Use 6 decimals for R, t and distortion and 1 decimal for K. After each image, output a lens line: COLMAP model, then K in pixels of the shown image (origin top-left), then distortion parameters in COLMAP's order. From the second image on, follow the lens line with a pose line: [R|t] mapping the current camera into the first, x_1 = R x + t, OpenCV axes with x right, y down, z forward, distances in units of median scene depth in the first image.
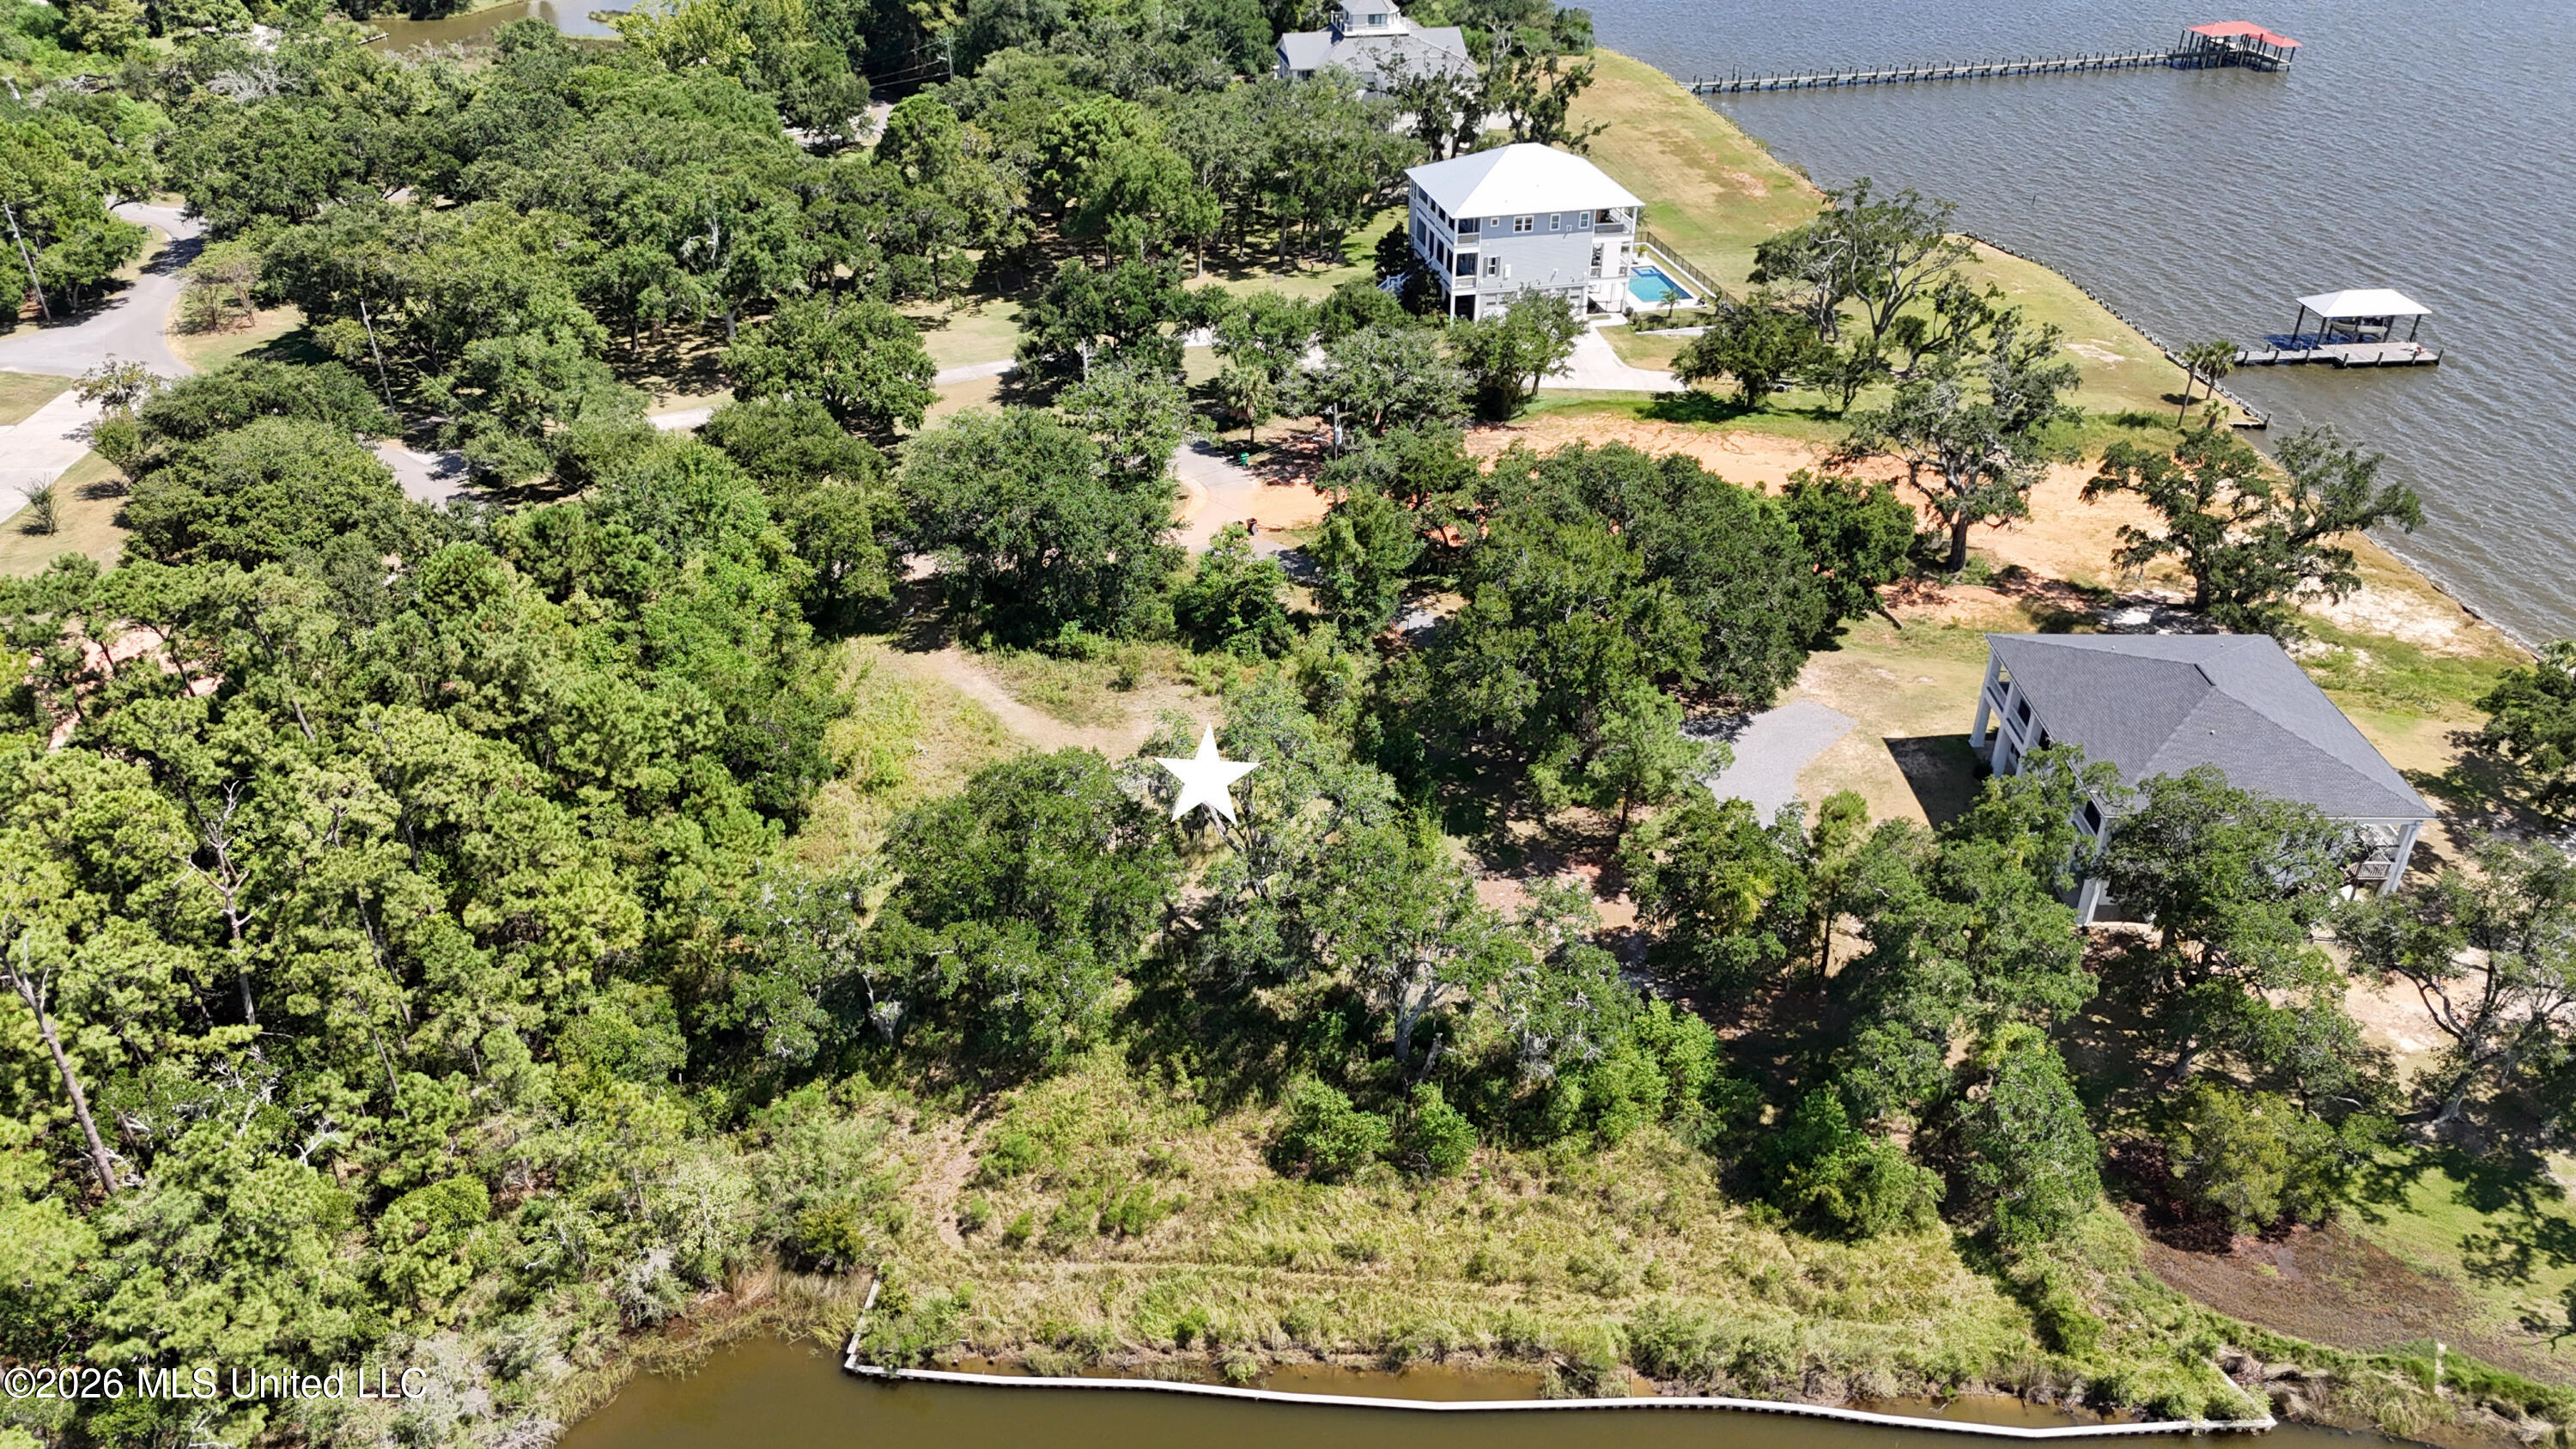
lens RADIAL K [[1891.2, 0, 1284.7], [0, 1891.2, 718.9], [0, 0, 1]] dist [0.035728, -0.031106]
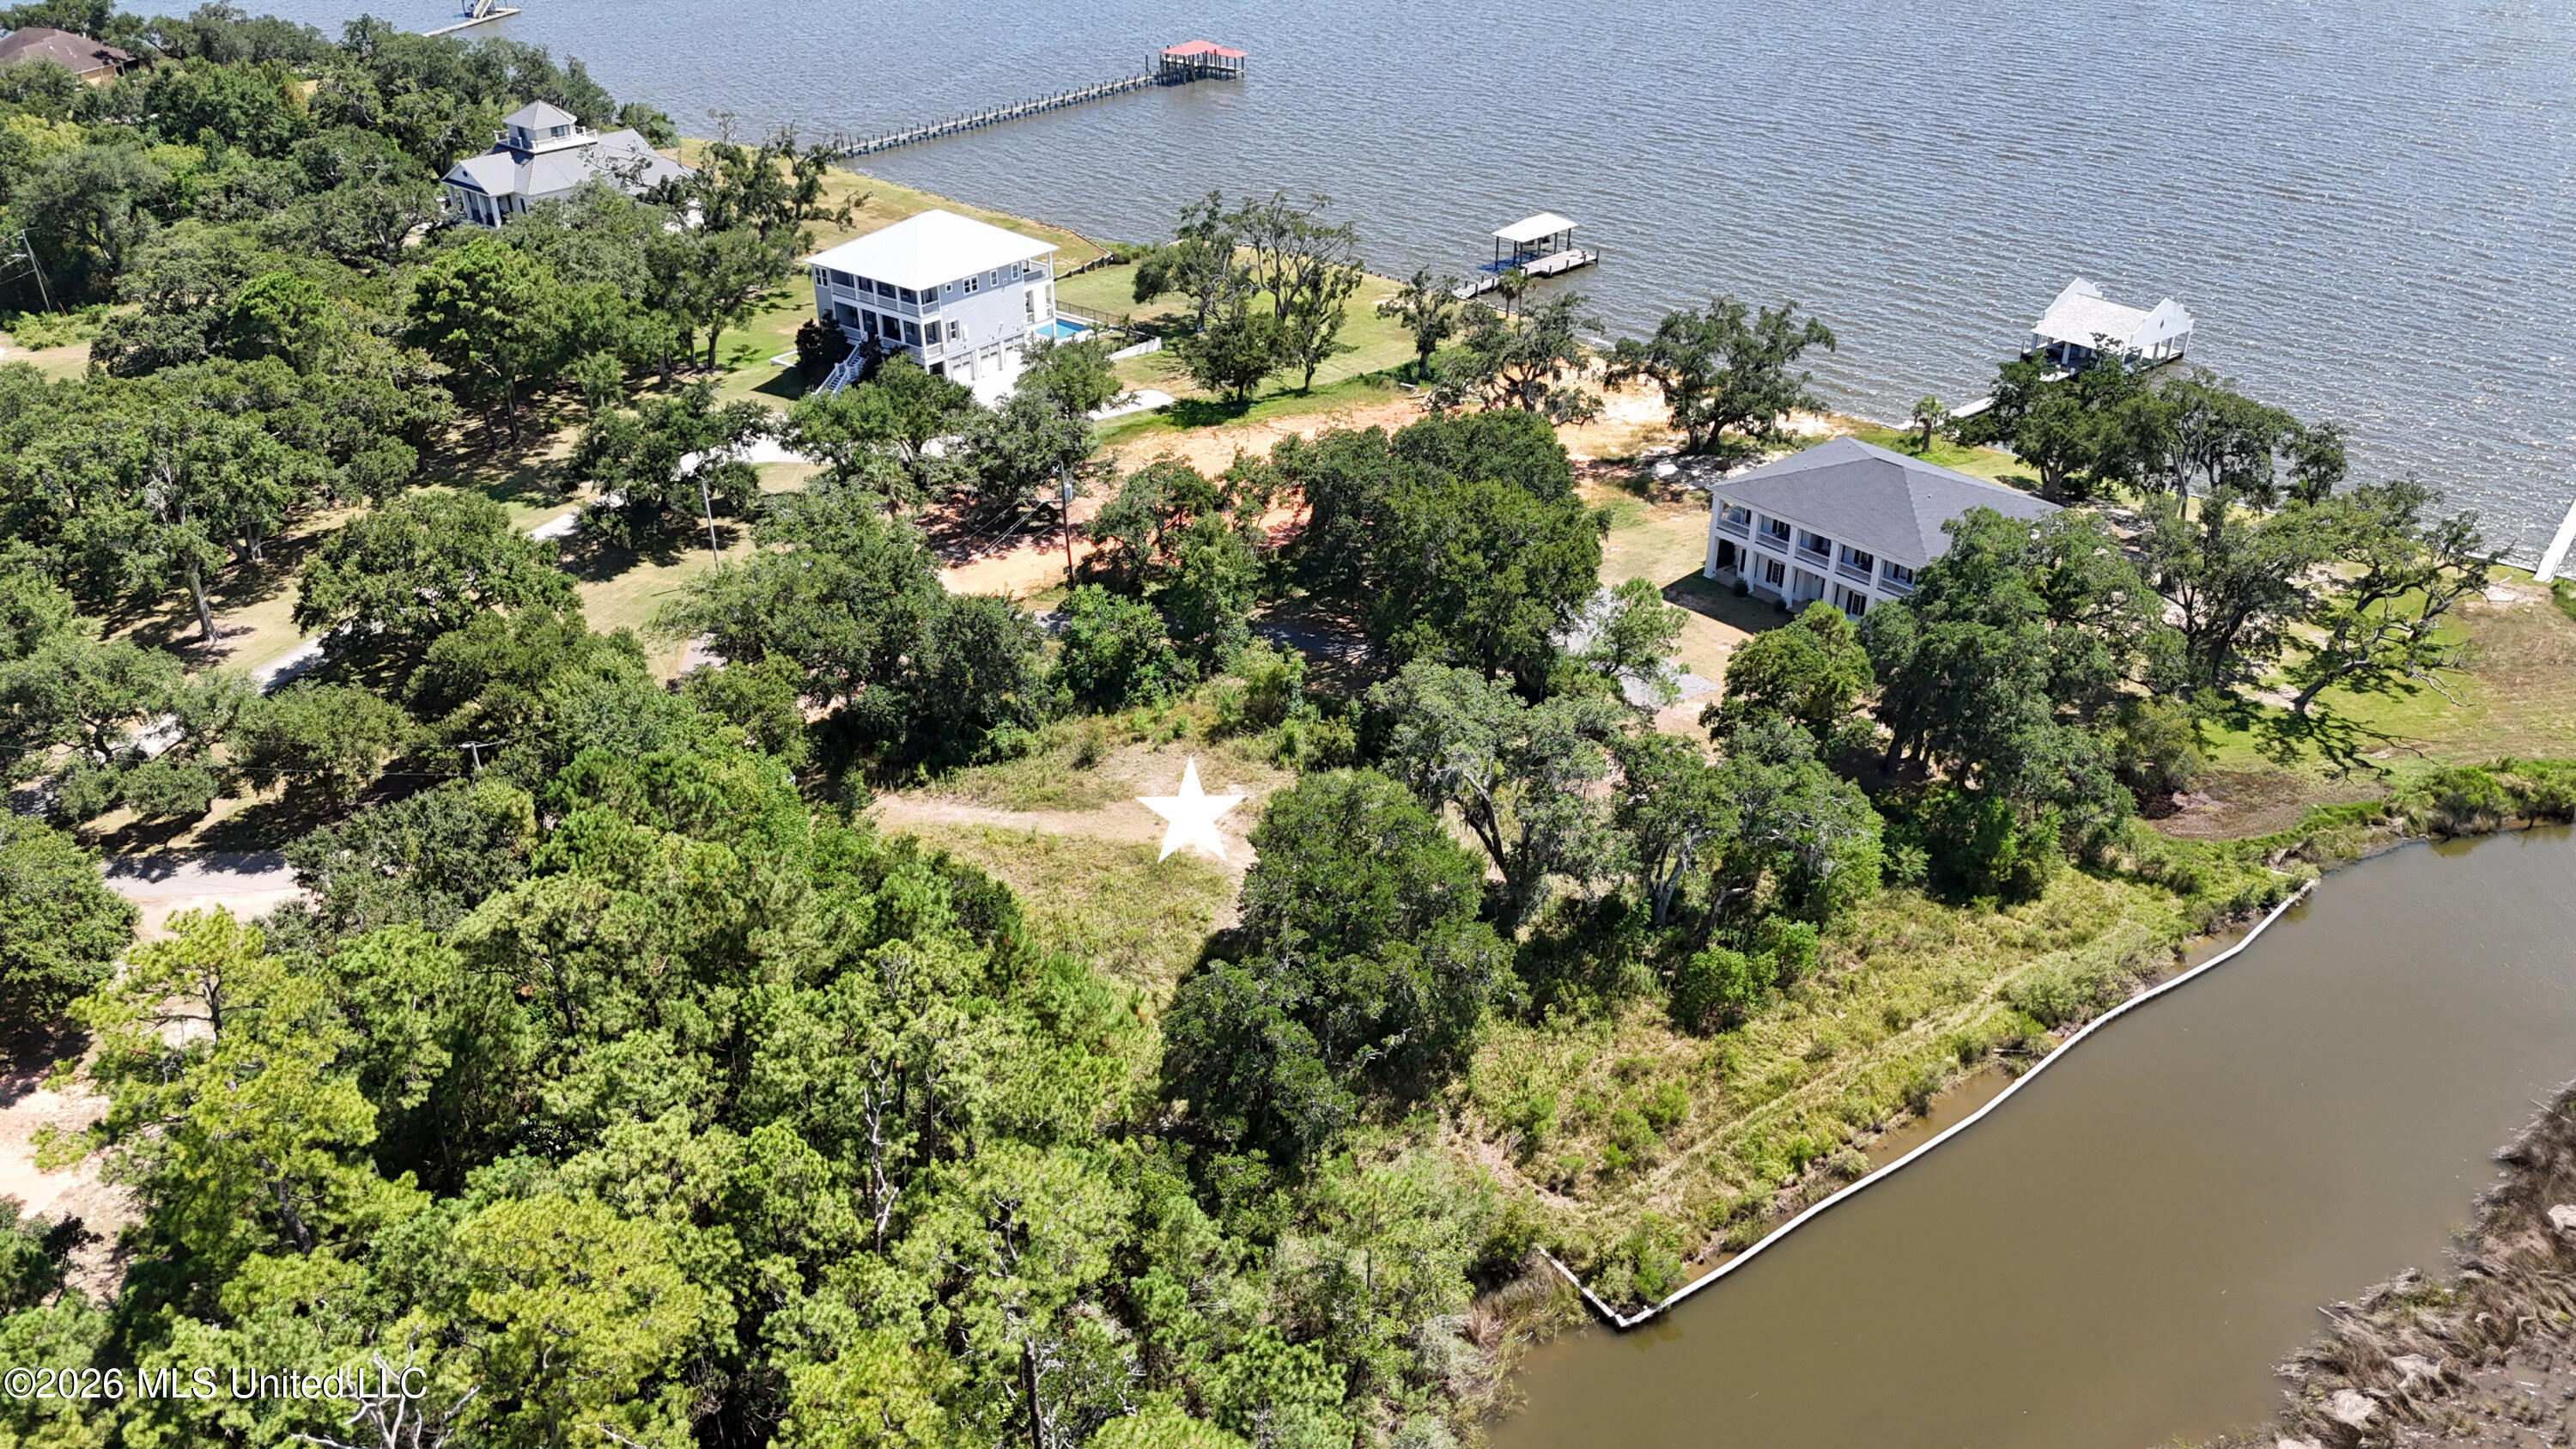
lens RADIAL K [[1891.2, 0, 1293.8], [0, 1891.2, 725.4], [0, 0, 1]] dist [0.035728, -0.031106]
pose [[0.774191, -0.314188, 0.549467, -0.402548], [0.333247, 0.940372, 0.068169, -0.050235], [-0.538121, 0.130332, 0.832730, 0.083392]]
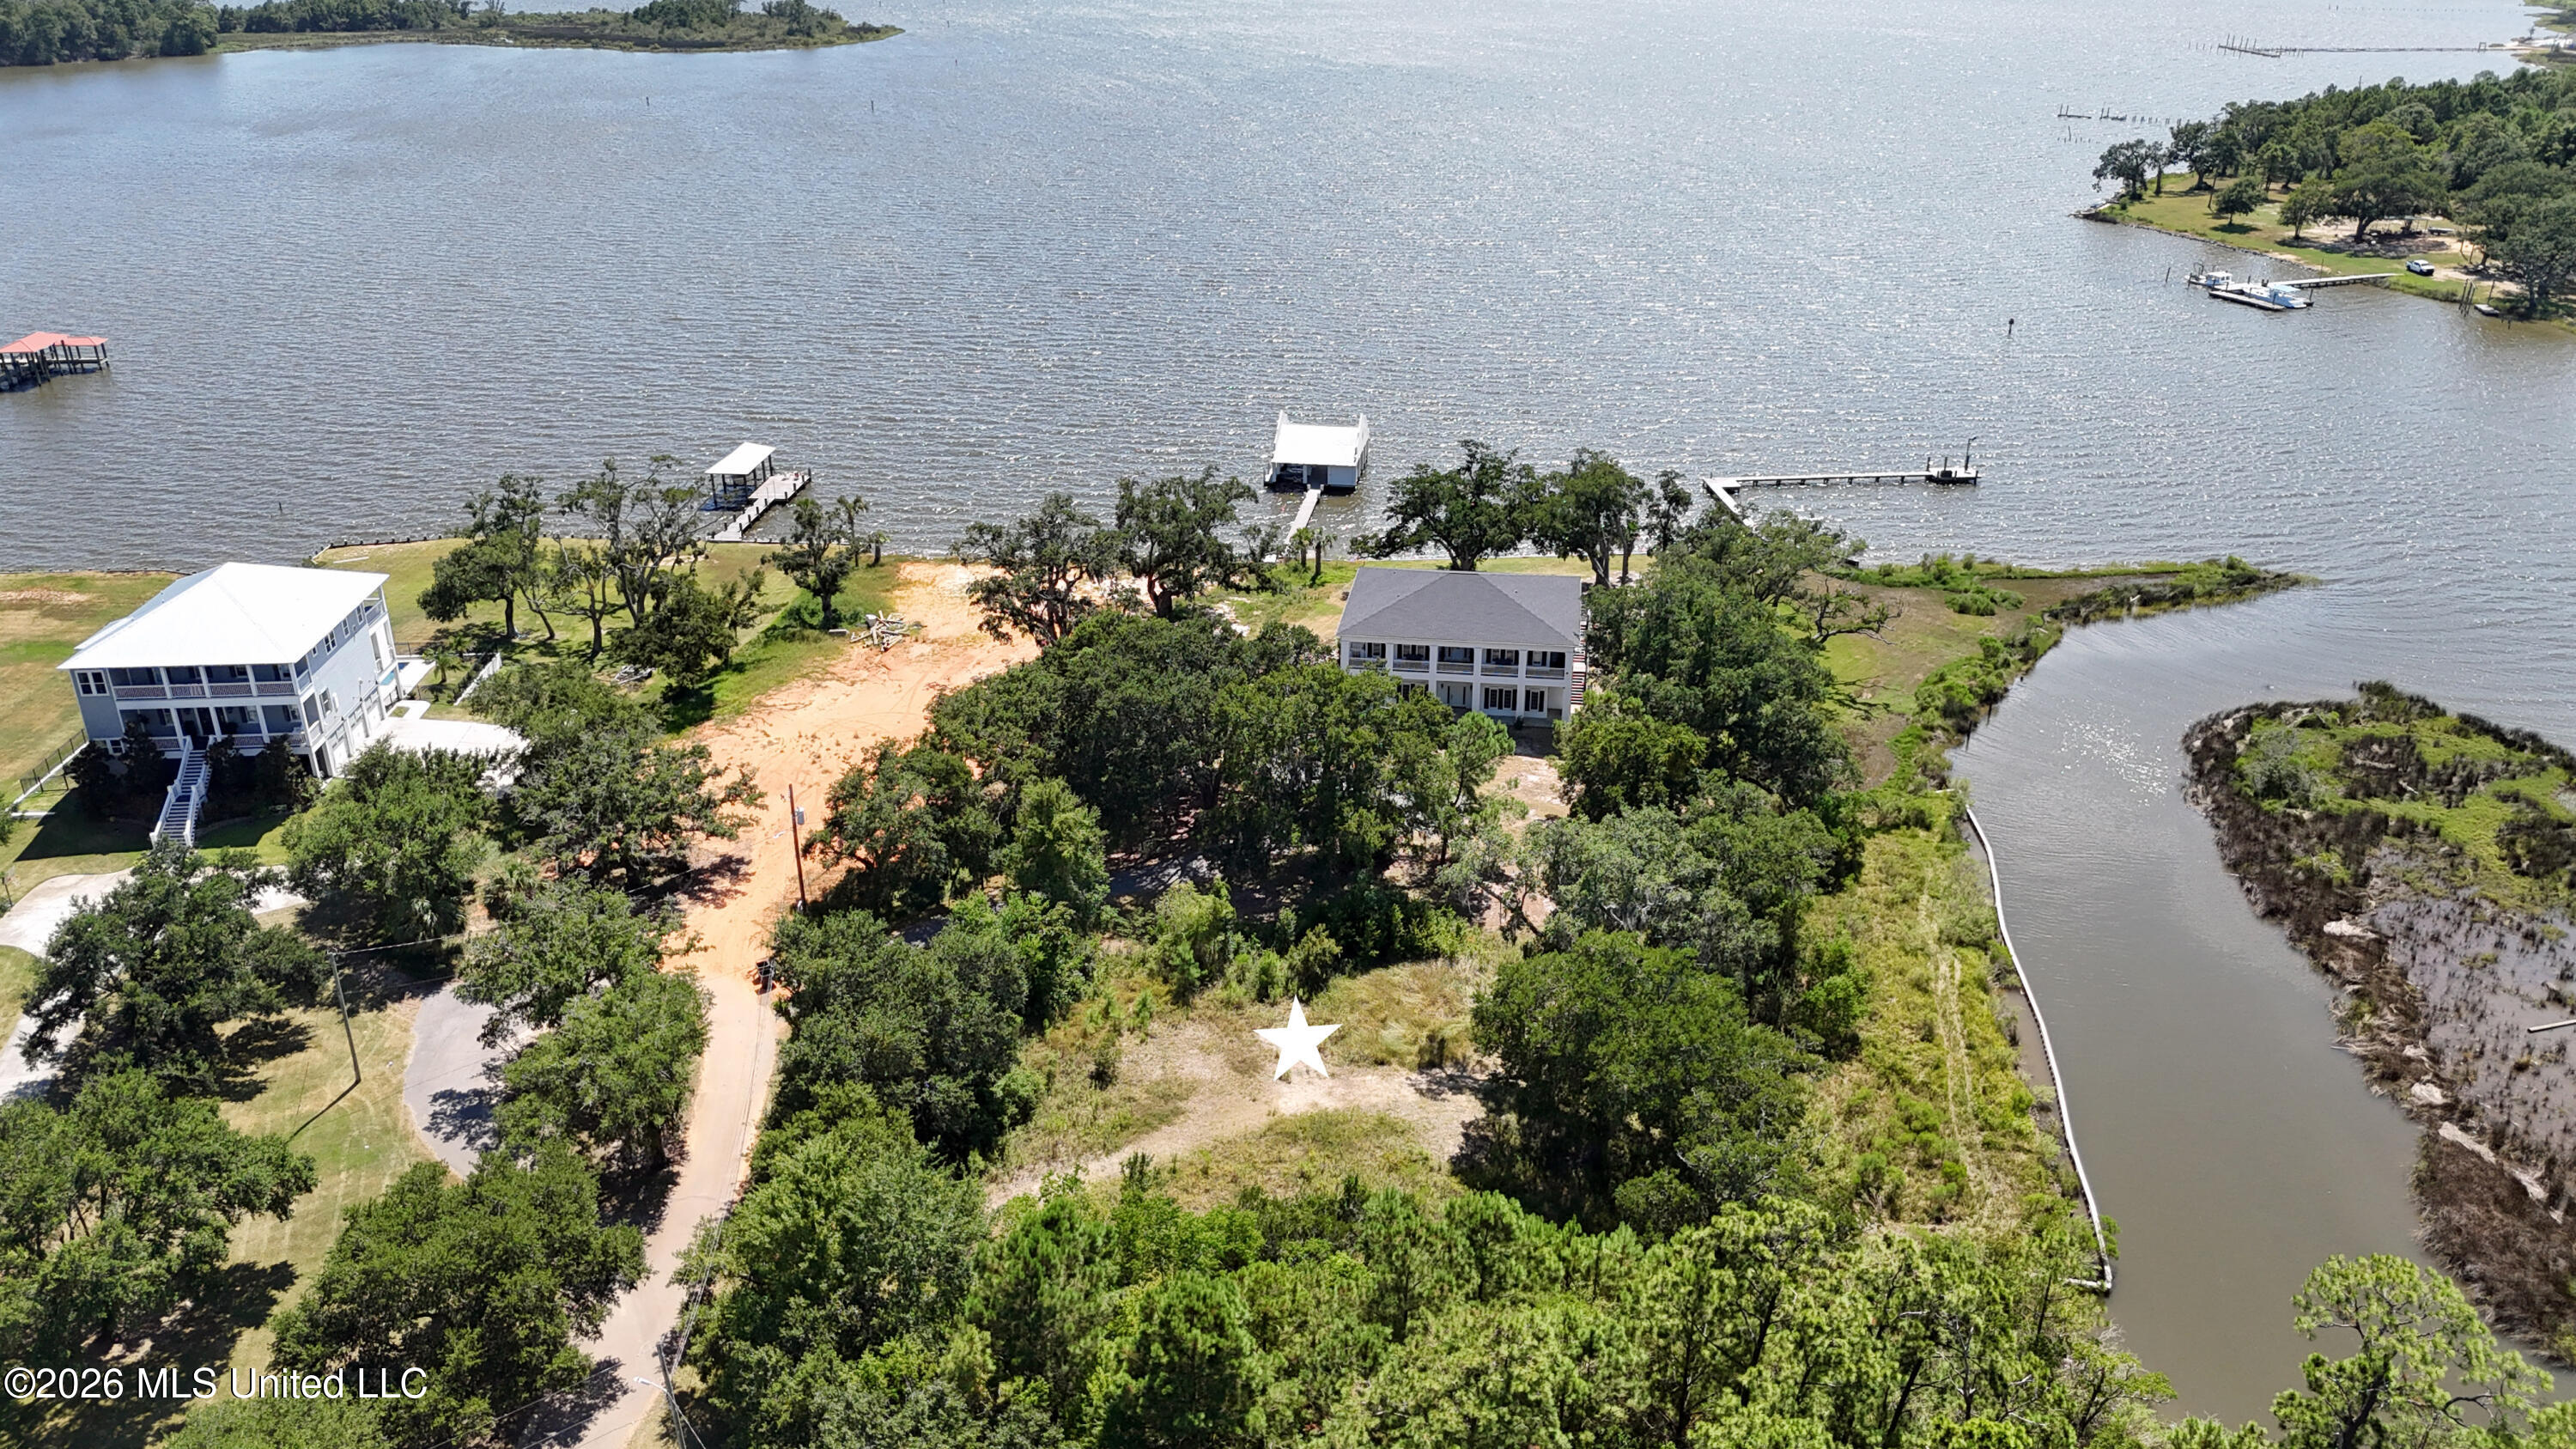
lens RADIAL K [[1891.2, 0, 1291.5], [0, 1891.2, 712.8], [0, 0, 1]] dist [0.035728, -0.031106]
pose [[0.152641, -0.399880, 0.903768, -0.595069], [0.515906, 0.812233, 0.272246, -0.260605], [-0.842936, 0.424704, 0.330281, 0.419547]]
